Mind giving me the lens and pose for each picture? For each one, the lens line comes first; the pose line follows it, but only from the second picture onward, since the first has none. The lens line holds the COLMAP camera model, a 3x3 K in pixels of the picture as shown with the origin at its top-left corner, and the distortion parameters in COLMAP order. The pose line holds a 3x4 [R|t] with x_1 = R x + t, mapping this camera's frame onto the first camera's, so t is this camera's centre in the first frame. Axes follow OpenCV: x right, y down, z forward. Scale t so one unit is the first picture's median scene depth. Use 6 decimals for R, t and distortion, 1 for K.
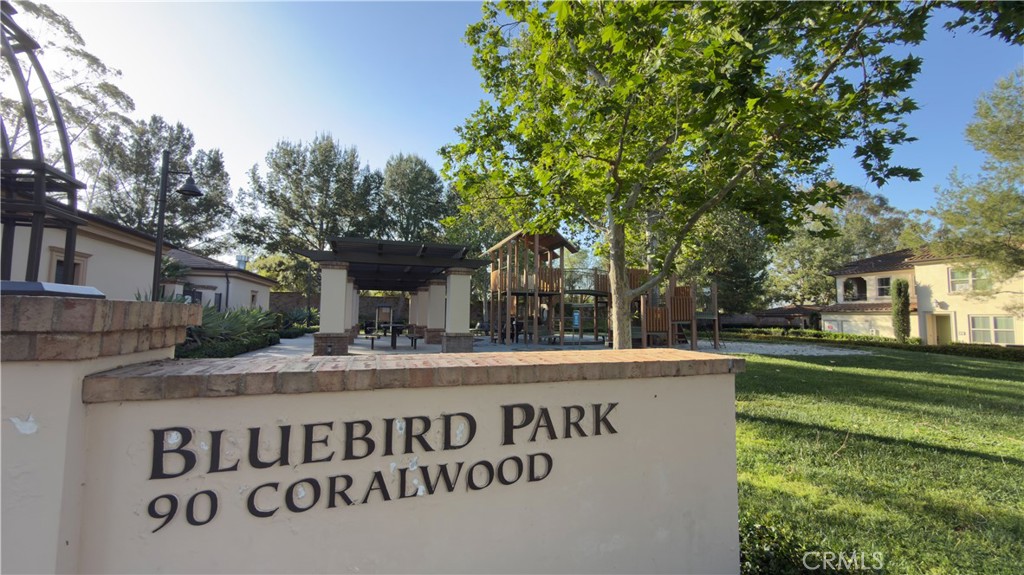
lens RADIAL K [[409.4, 0, 513.3], [0, 409.4, 287.9], [0, 0, 1]] dist [-0.001976, -0.000144]
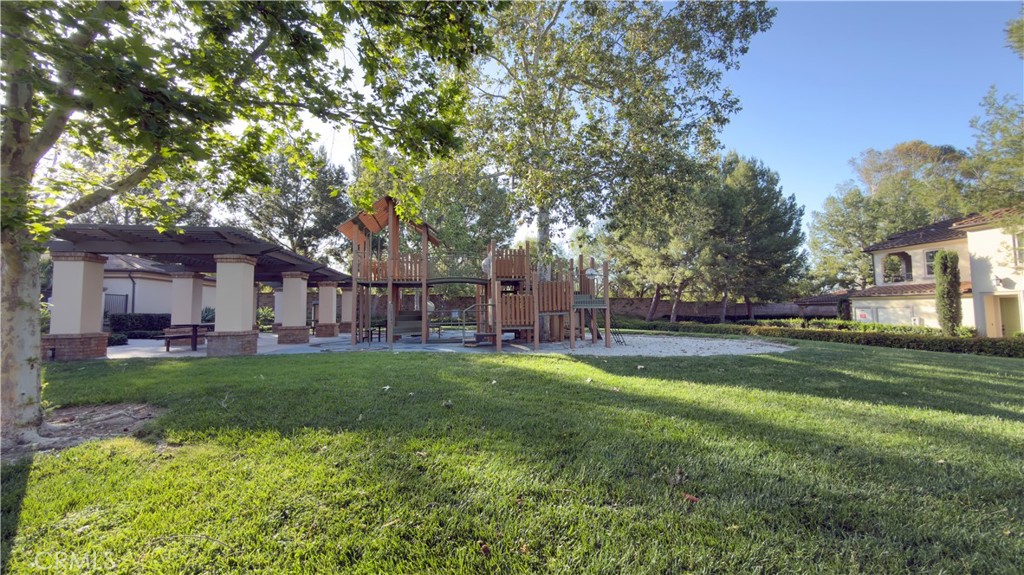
lens RADIAL K [[409.4, 0, 510.9], [0, 409.4, 287.3], [0, 0, 1]] dist [-0.001976, -0.000144]
pose [[0.986626, -0.031820, -0.159865, 0.254496], [0.033052, 0.999441, 0.005054, 0.015020], [0.159615, -0.010270, 0.987126, 0.115468]]
